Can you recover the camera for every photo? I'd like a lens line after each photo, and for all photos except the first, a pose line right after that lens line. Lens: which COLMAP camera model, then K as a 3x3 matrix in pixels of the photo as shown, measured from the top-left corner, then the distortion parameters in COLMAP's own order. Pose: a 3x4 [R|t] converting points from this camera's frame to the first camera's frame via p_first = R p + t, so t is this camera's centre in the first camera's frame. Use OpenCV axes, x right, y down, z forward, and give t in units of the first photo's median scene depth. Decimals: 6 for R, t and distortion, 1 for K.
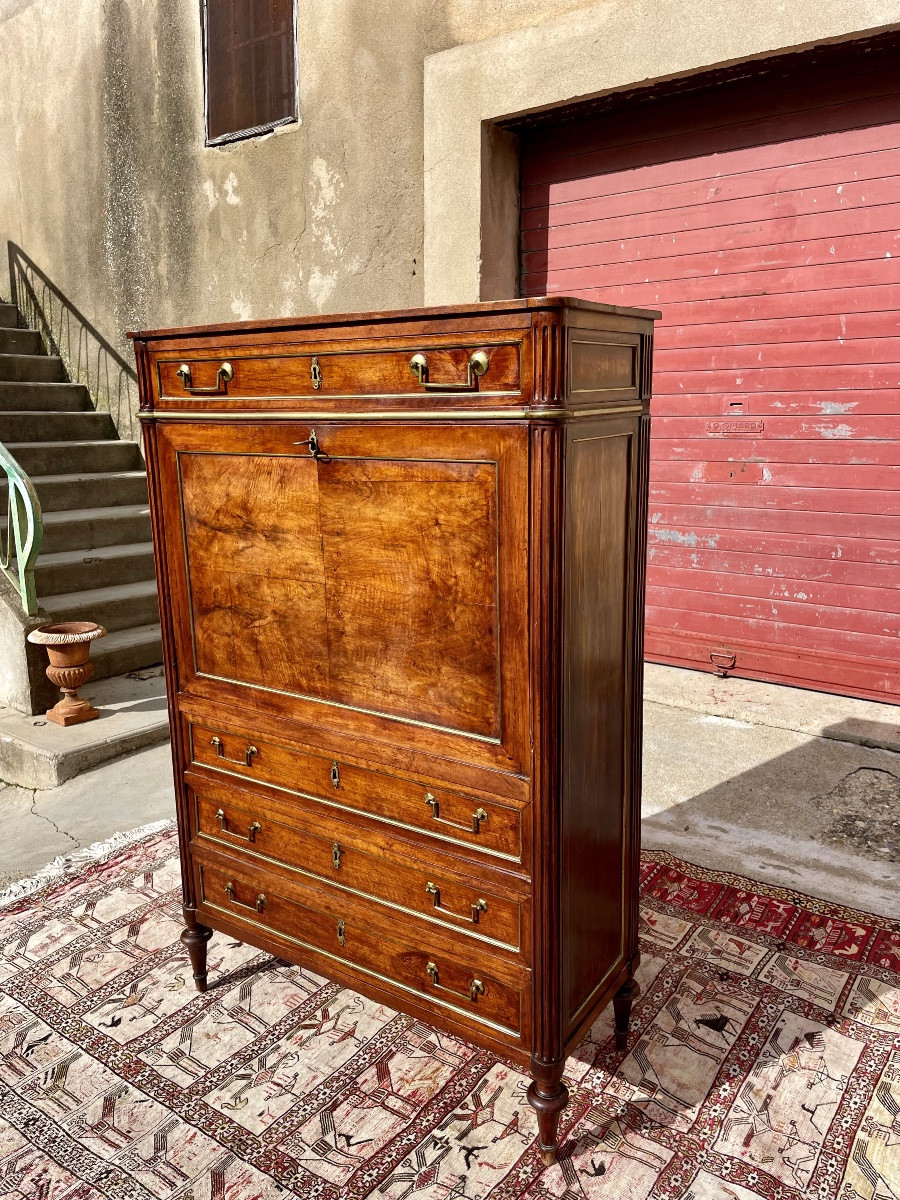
lens RADIAL K [[909.1, 0, 441.1], [0, 909.1, 586.7], [0, 0, 1]] dist [0.092789, -0.126350]
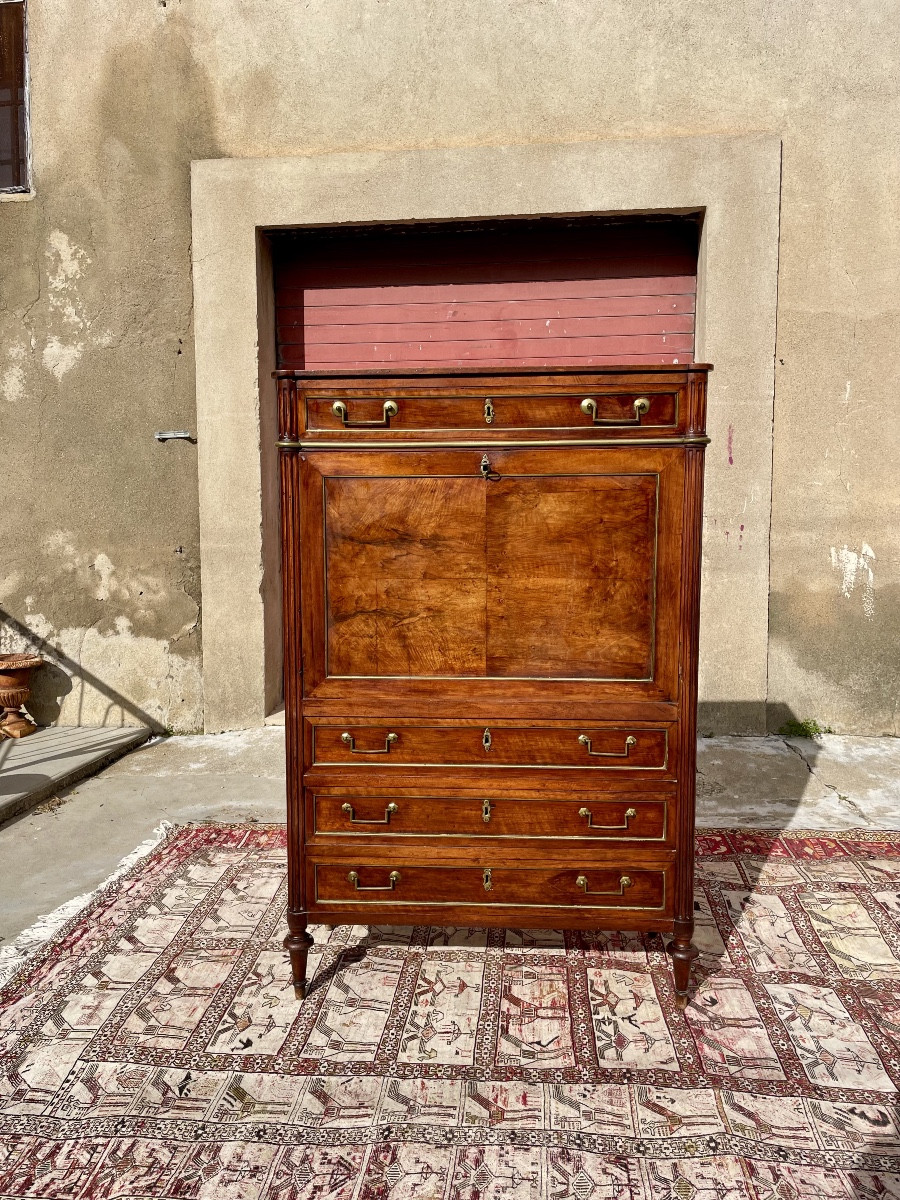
lens RADIAL K [[909.1, 0, 441.1], [0, 909.1, 586.7], [0, 0, 1]] dist [0.092789, -0.126350]
pose [[0.856479, -0.035281, 0.514975, -0.711921], [0.094649, 0.991480, -0.089488, 0.097871], [-0.507431, 0.125387, 0.852521, -0.018275]]
